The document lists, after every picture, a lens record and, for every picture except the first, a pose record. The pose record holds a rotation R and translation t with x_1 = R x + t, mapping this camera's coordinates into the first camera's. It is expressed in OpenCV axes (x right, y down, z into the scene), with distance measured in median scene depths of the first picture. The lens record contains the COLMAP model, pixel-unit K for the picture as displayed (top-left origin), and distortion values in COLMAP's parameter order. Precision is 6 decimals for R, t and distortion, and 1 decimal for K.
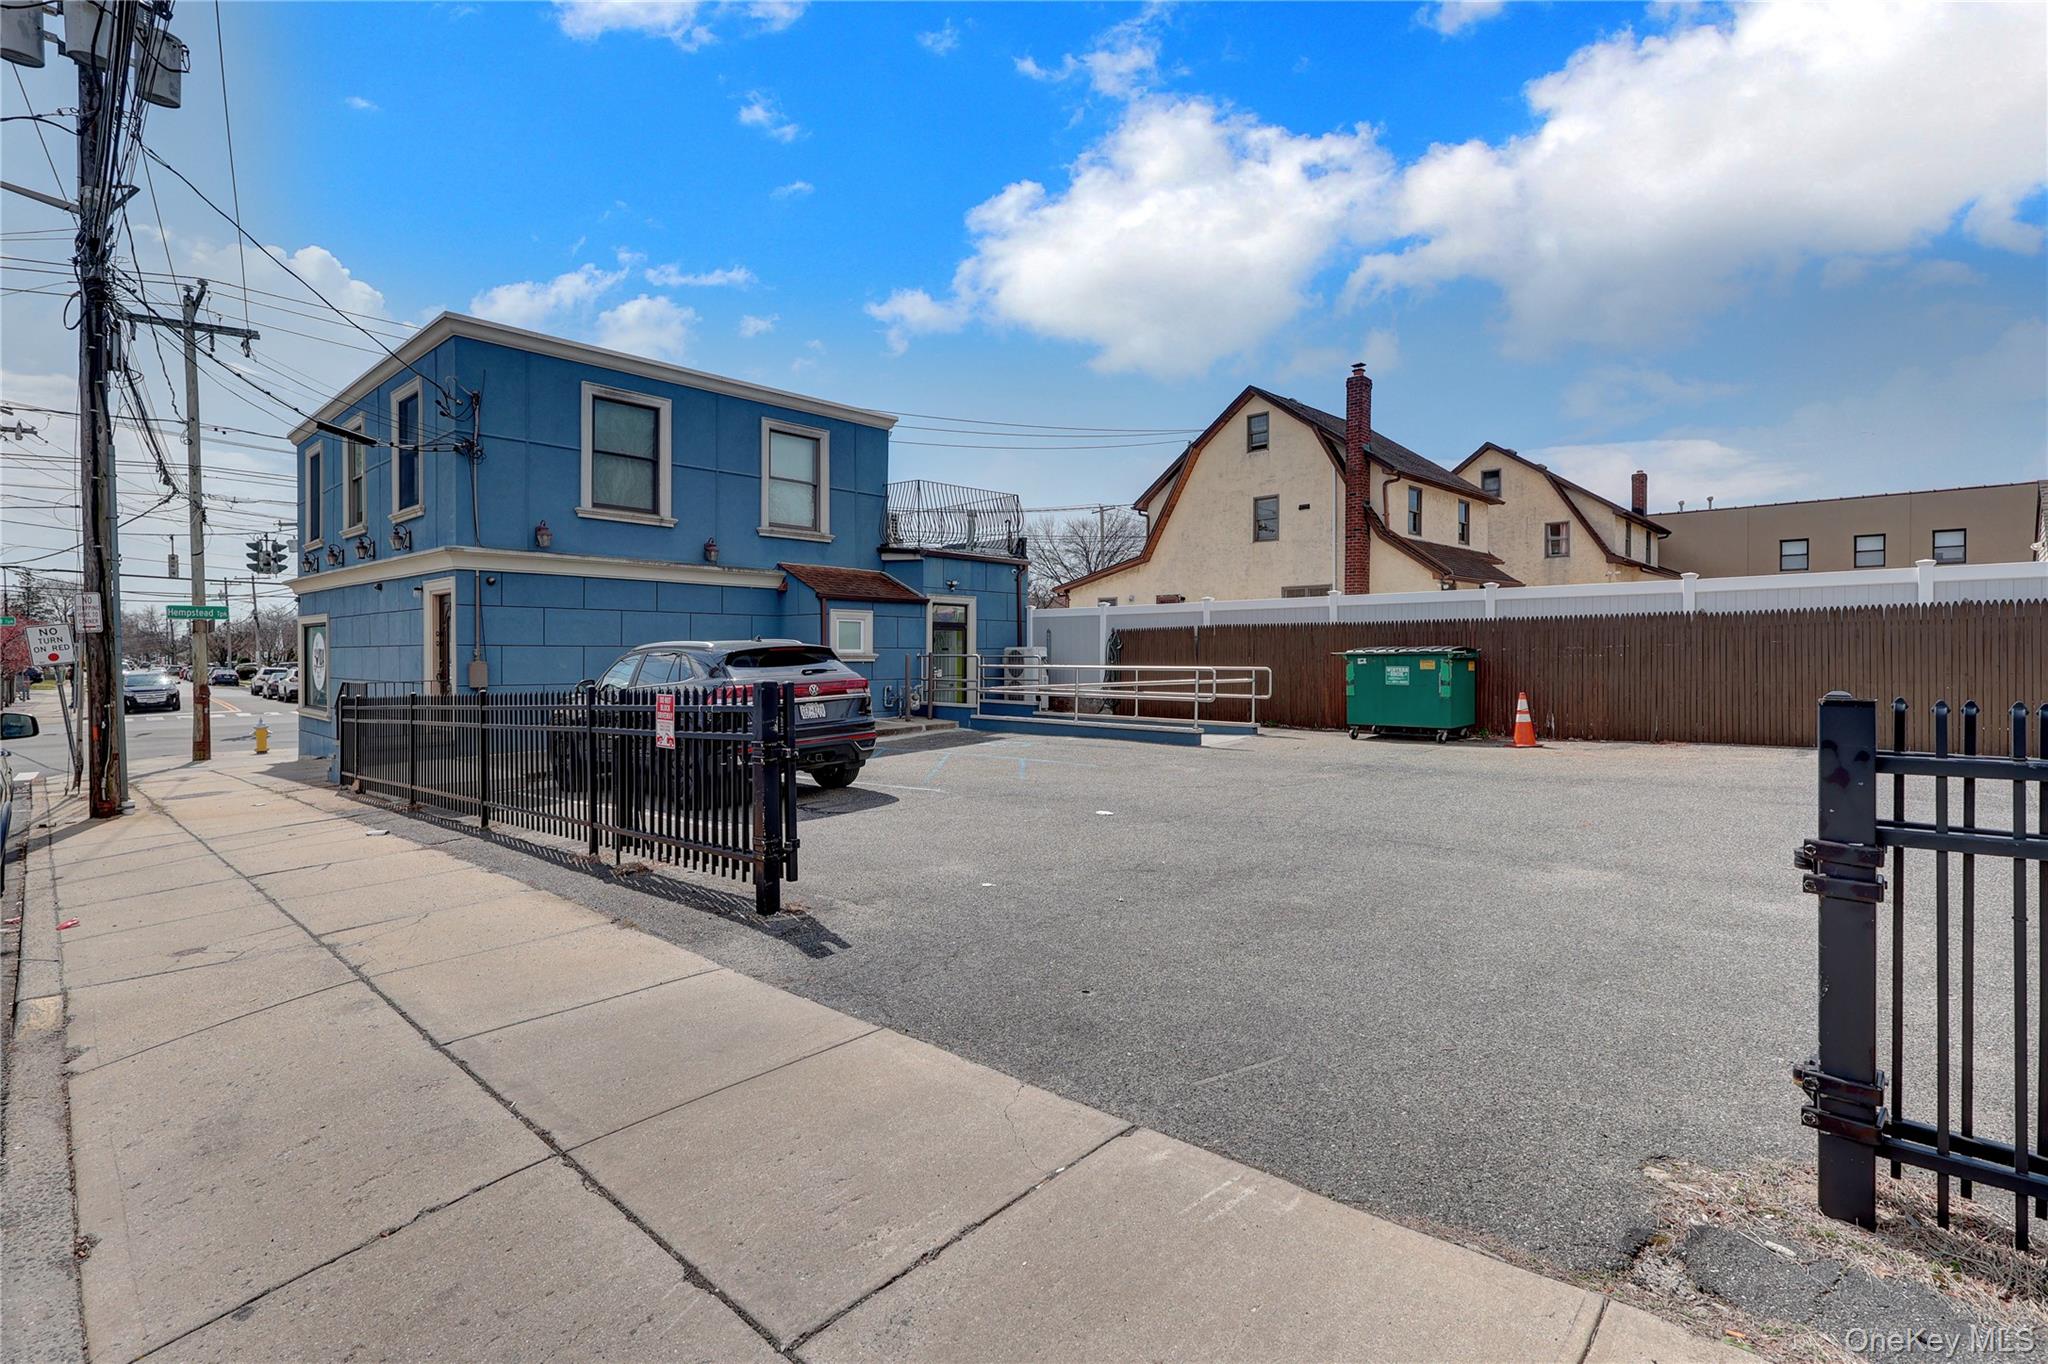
lens RADIAL K [[954.9, 0, 1031.1], [0, 954.9, 668.8], [0, 0, 1]] dist [-0.002618, -0.000158]
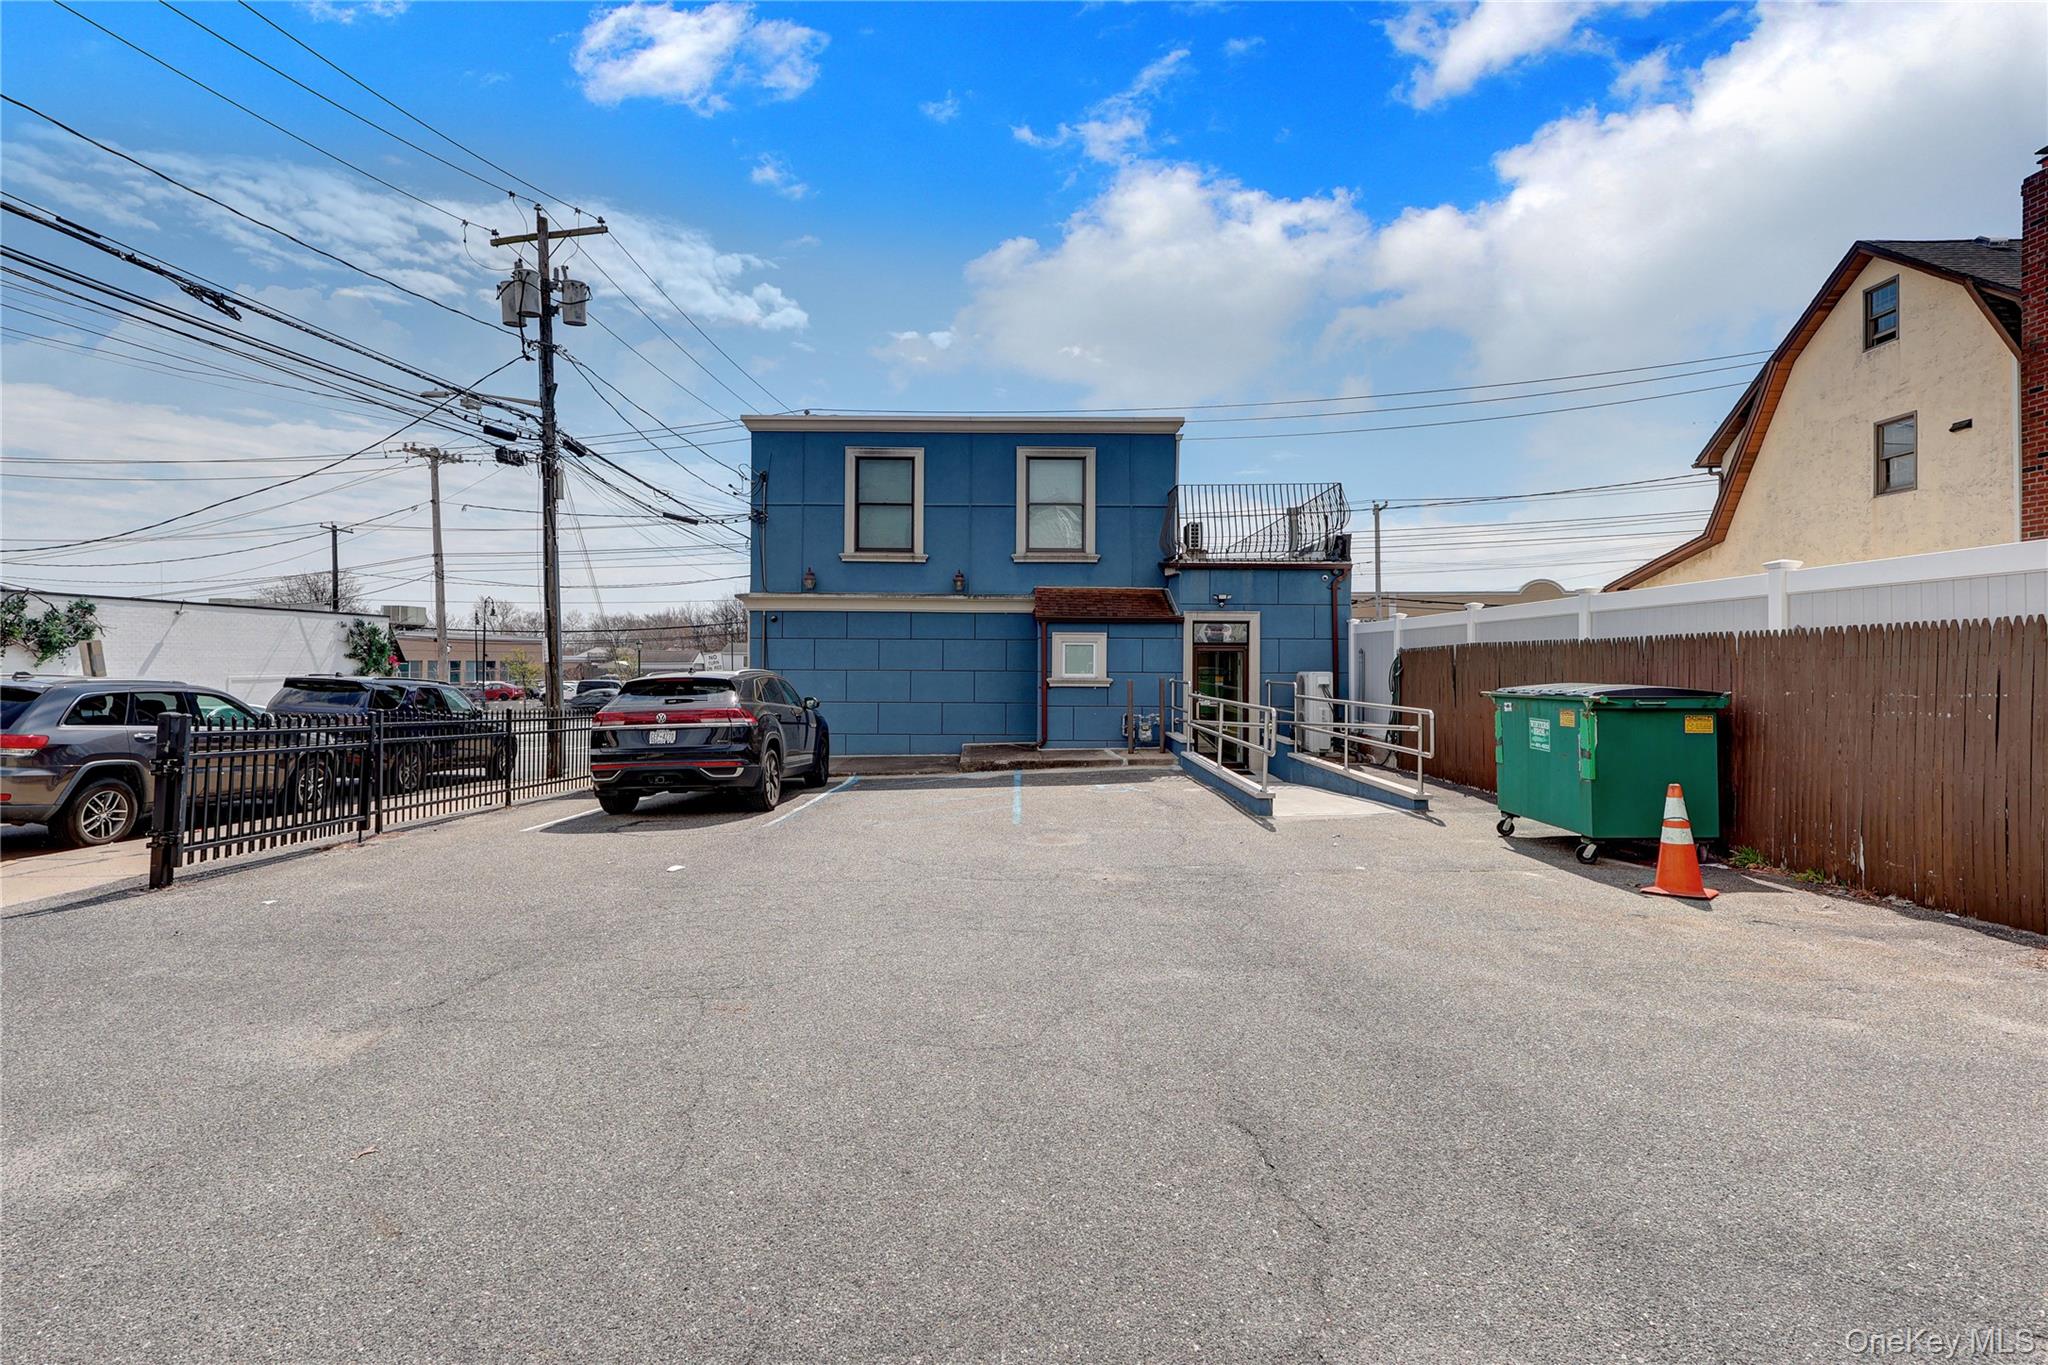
lens RADIAL K [[954.9, 0, 1031.1], [0, 954.9, 669.3], [0, 0, 1]] dist [-0.002618, -0.000158]
pose [[0.681175, 0.007758, -0.732080, 0.469677], [-0.015704, 0.999869, -0.004017, -0.019628], [0.731952, 0.014233, 0.681207, 0.304259]]
